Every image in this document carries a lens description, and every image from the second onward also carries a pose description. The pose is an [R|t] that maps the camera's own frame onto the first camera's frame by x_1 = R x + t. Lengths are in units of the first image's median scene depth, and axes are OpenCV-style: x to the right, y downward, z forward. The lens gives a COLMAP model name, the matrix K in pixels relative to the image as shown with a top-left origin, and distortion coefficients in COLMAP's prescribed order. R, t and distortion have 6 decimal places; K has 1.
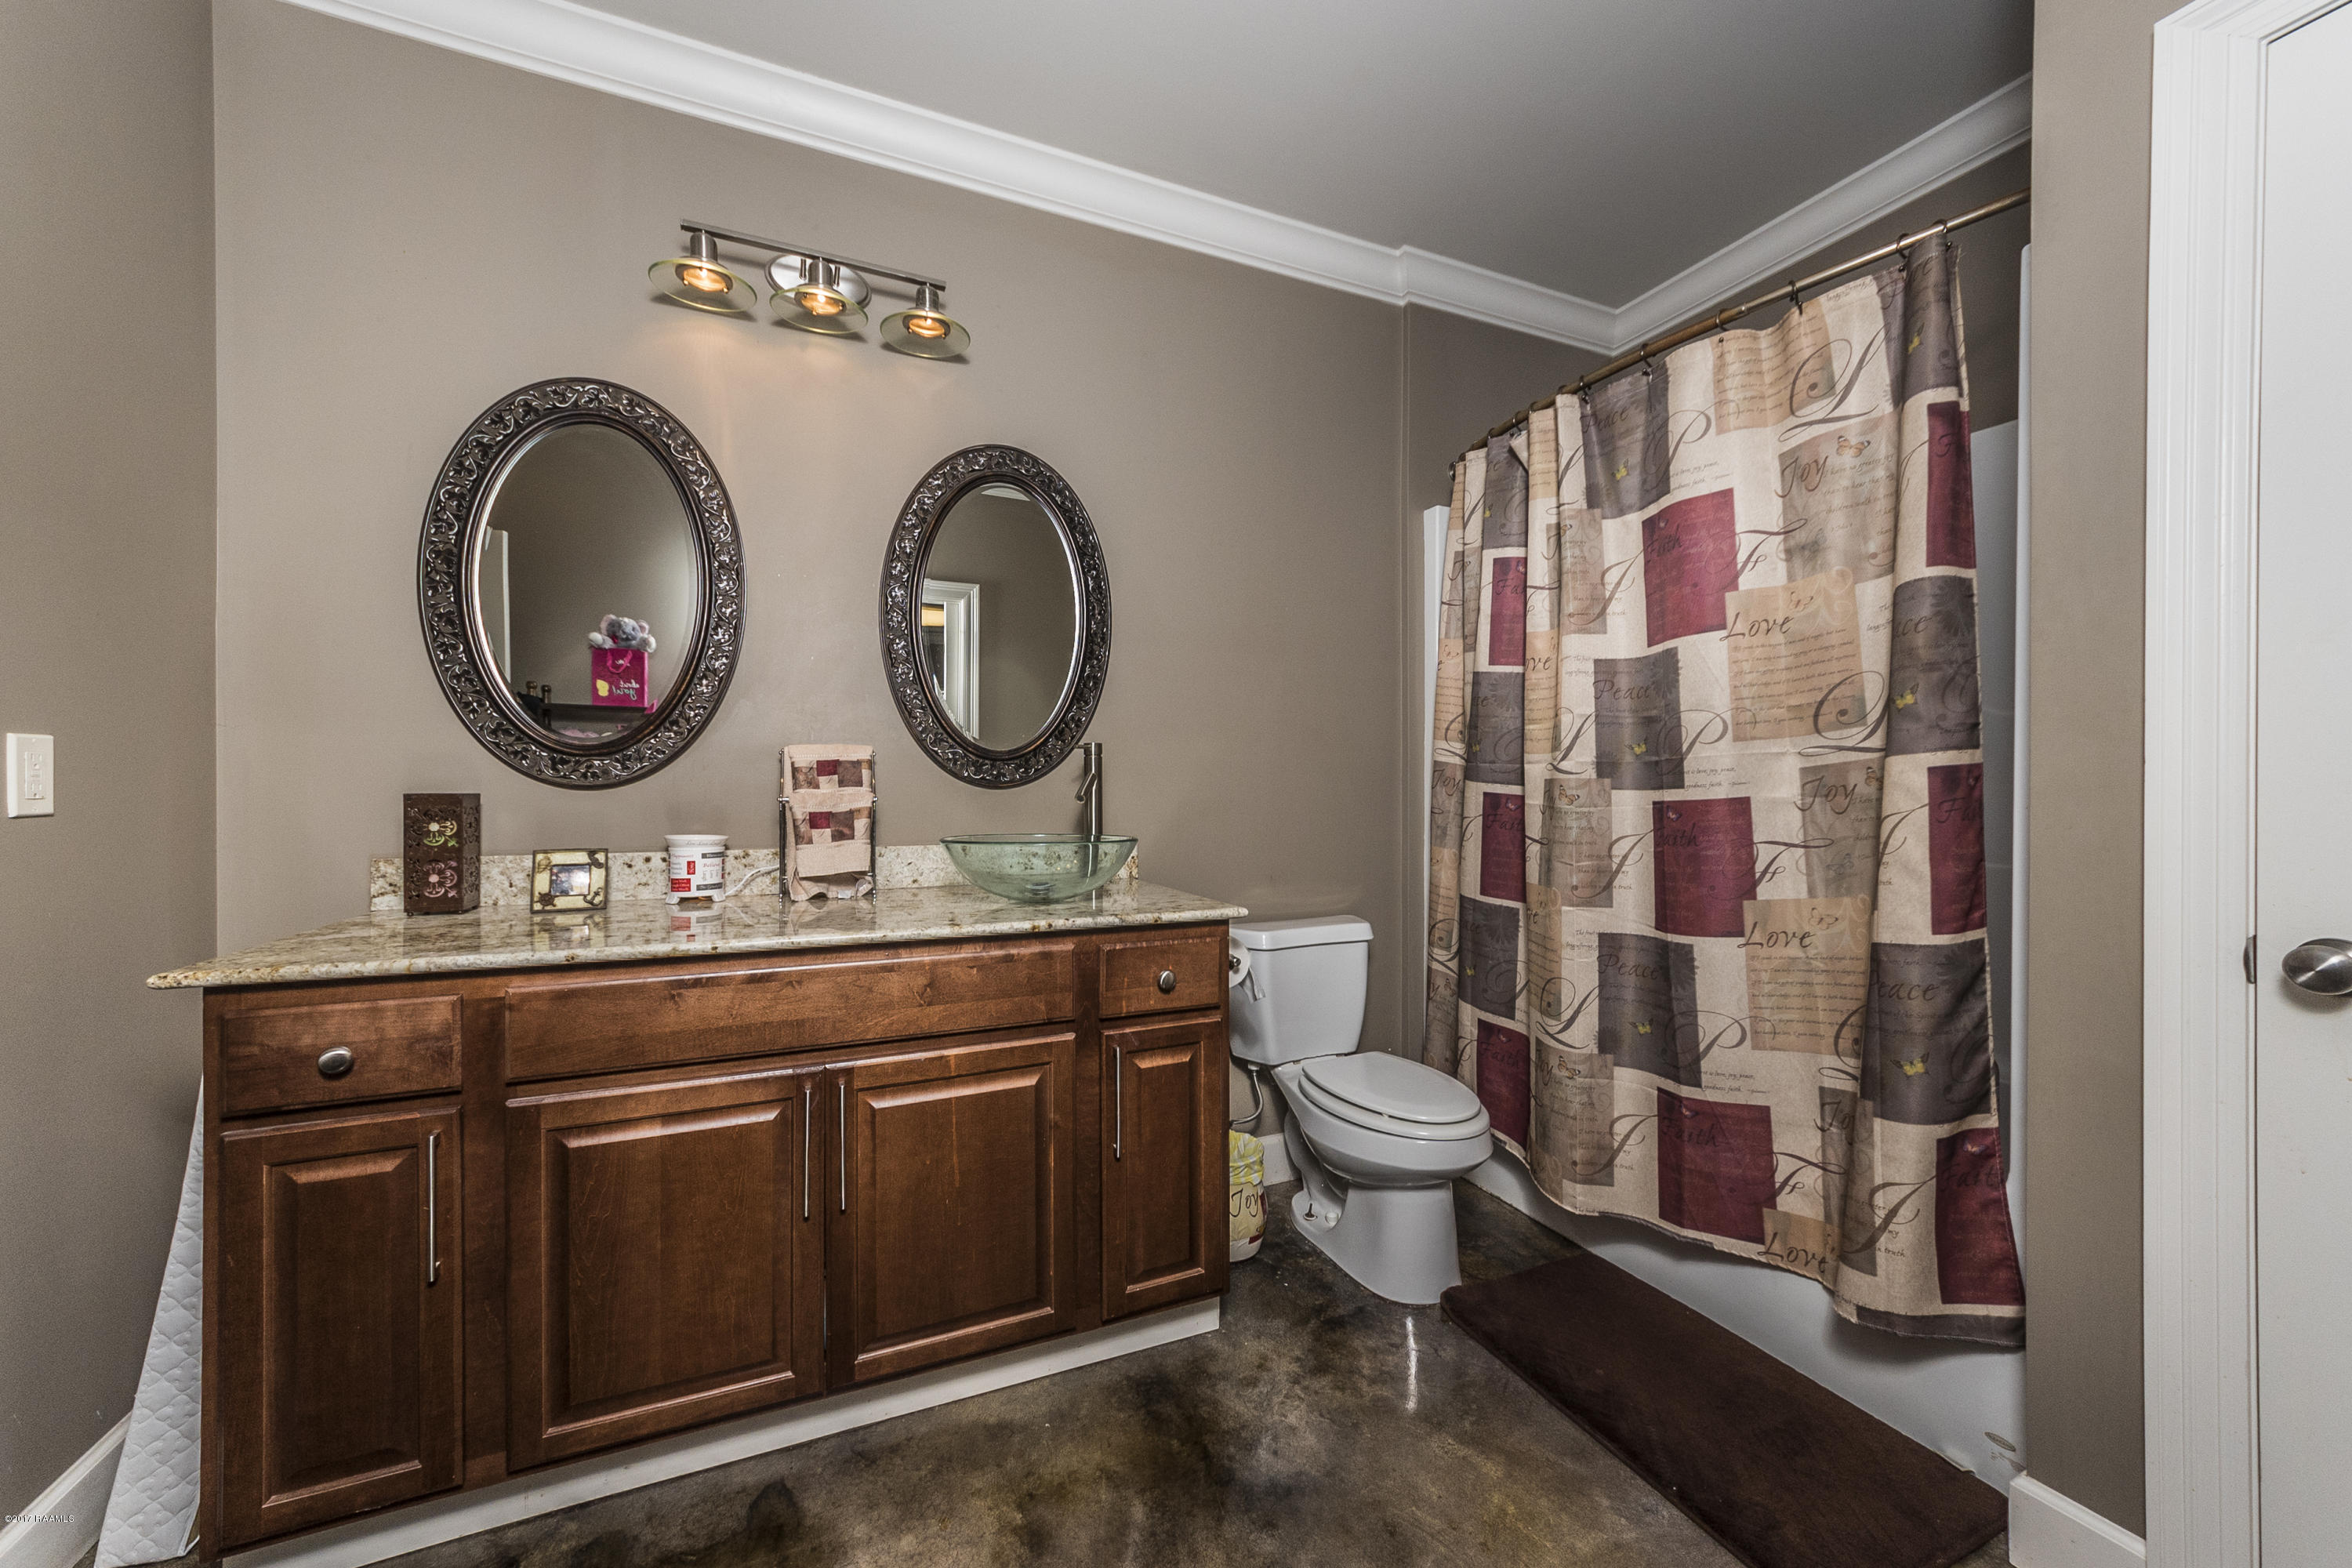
lens RADIAL K [[901.1, 0, 1176.0], [0, 901.1, 784.0], [0, 0, 1]] dist [-0.000547, -0.000342]
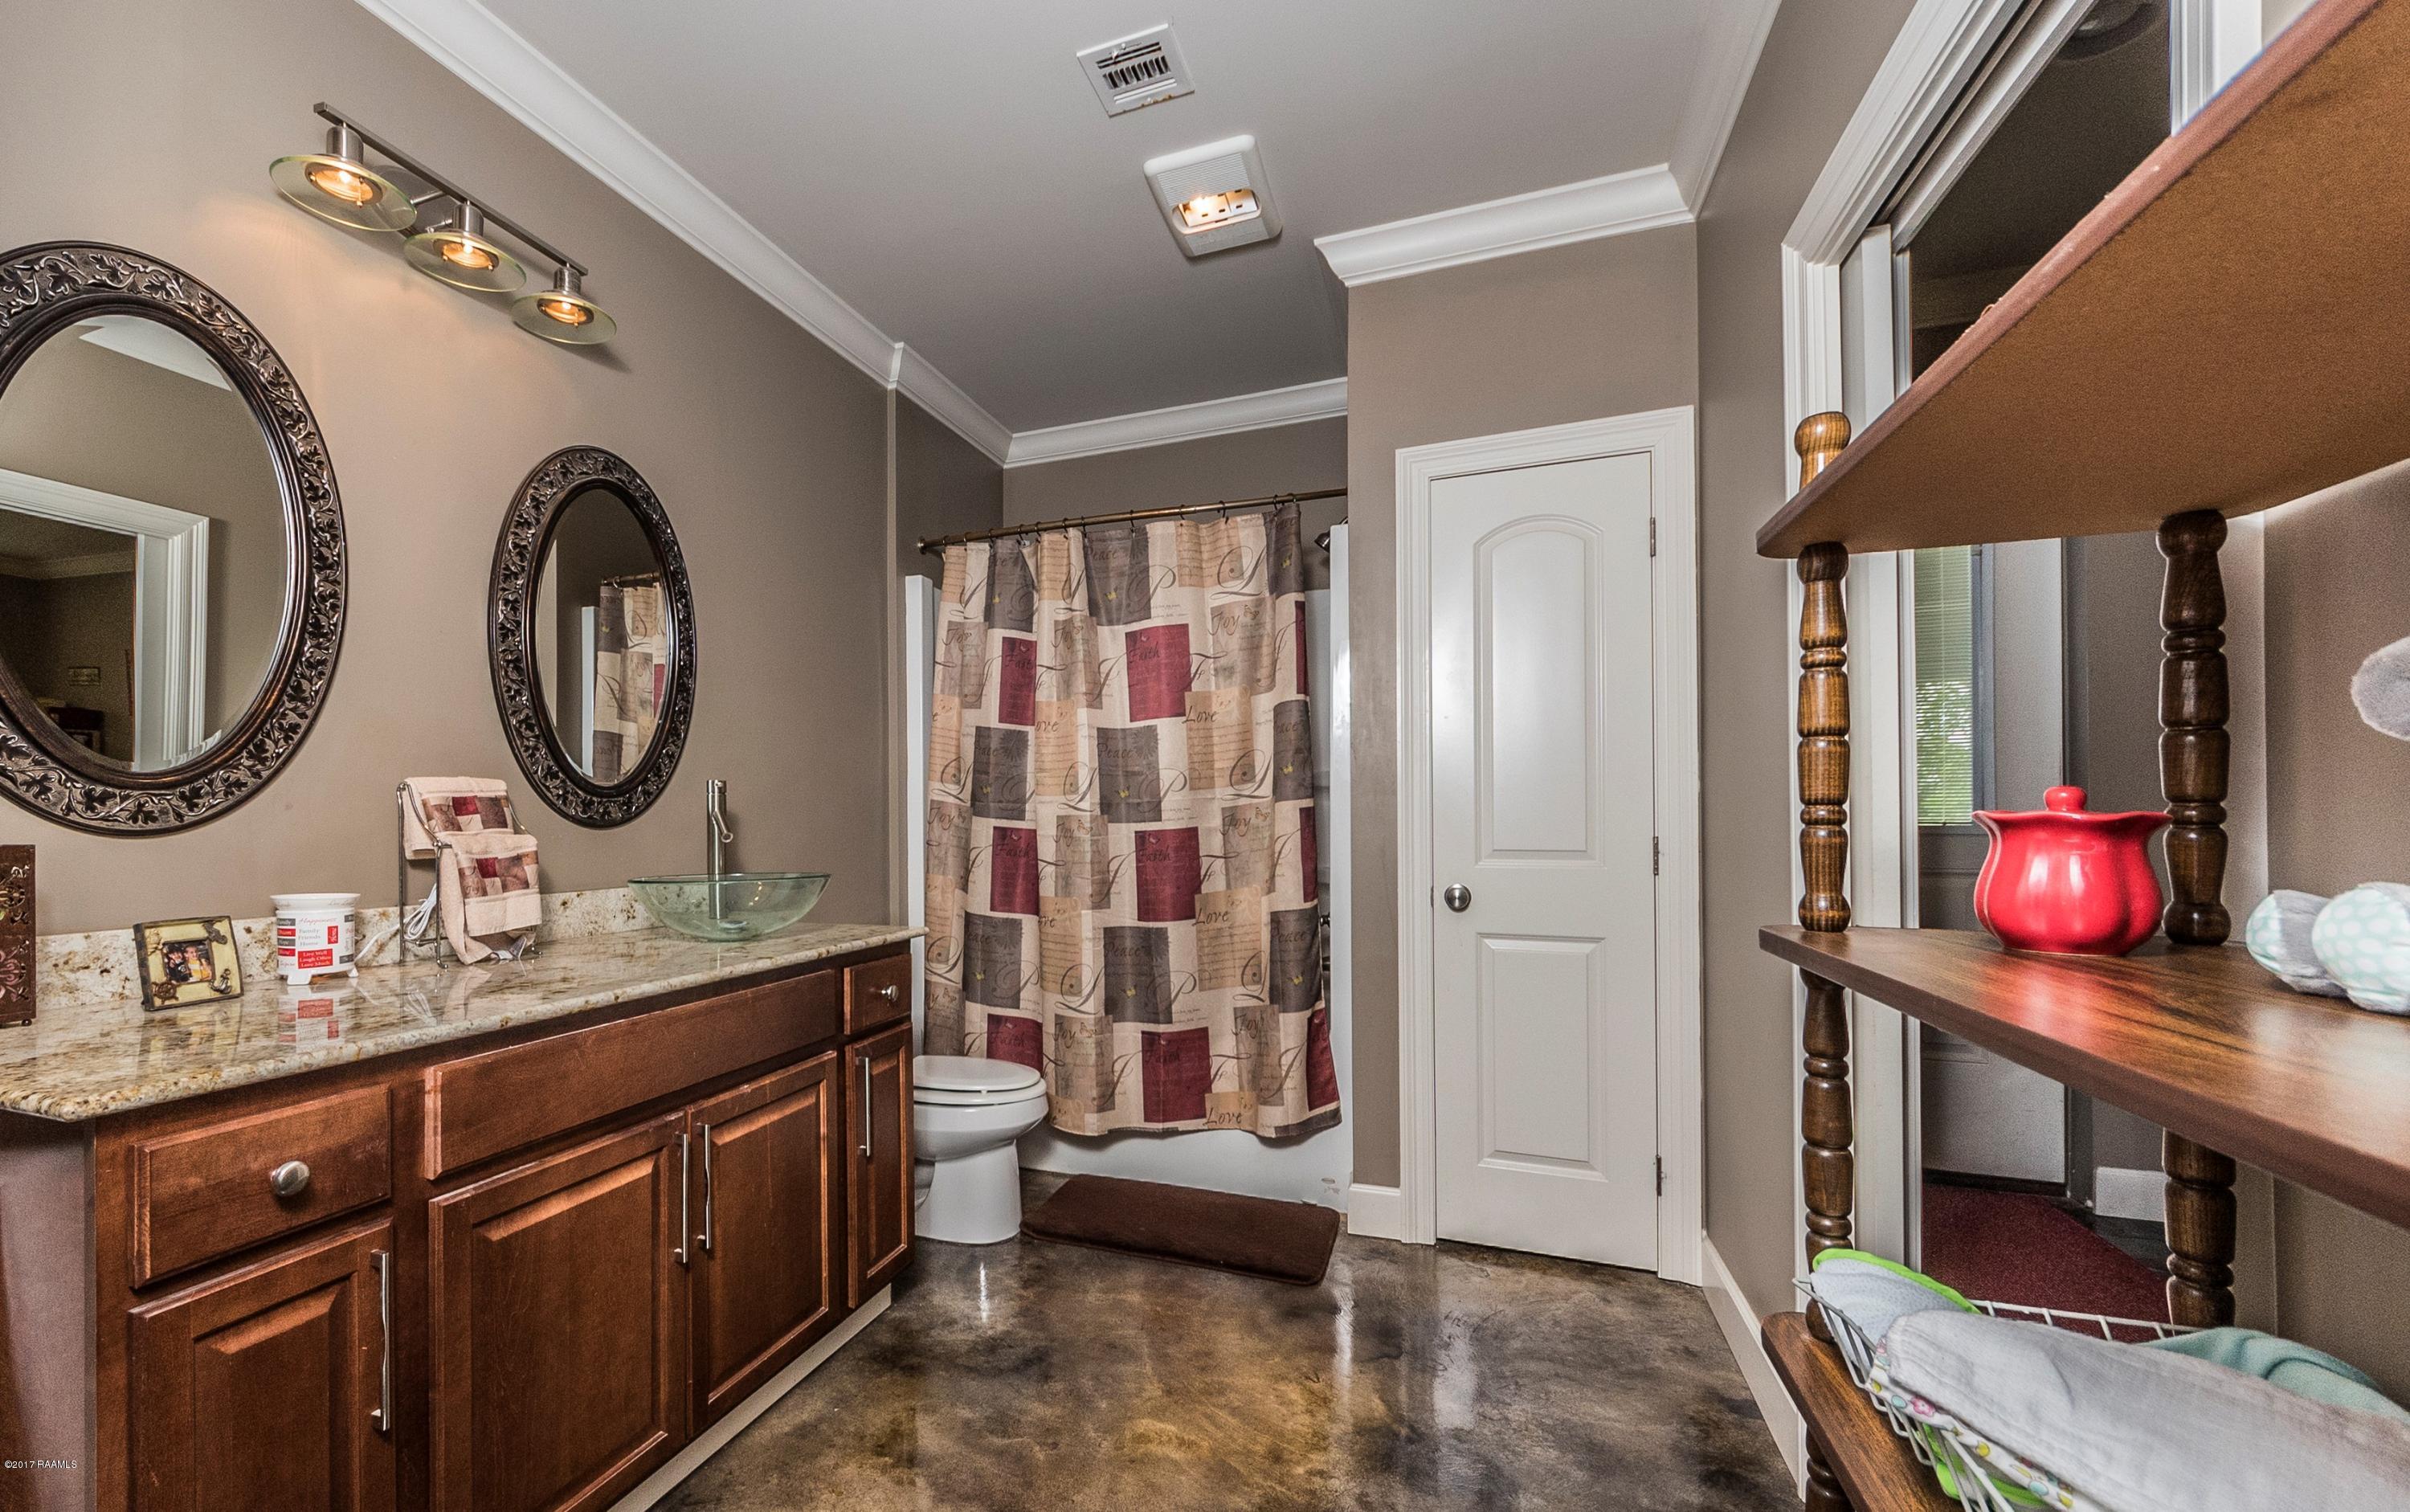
lens RADIAL K [[898.6, 0, 1203.3], [0, 898.6, 807.4], [0, 0, 1]] dist [-0.000079, -0.000194]
pose [[0.690258, 0.002235, 0.723560, -0.451235], [0.007377, 0.999922, -0.010126, -0.002802], [-0.723526, 0.012327, 0.690187, -0.060500]]
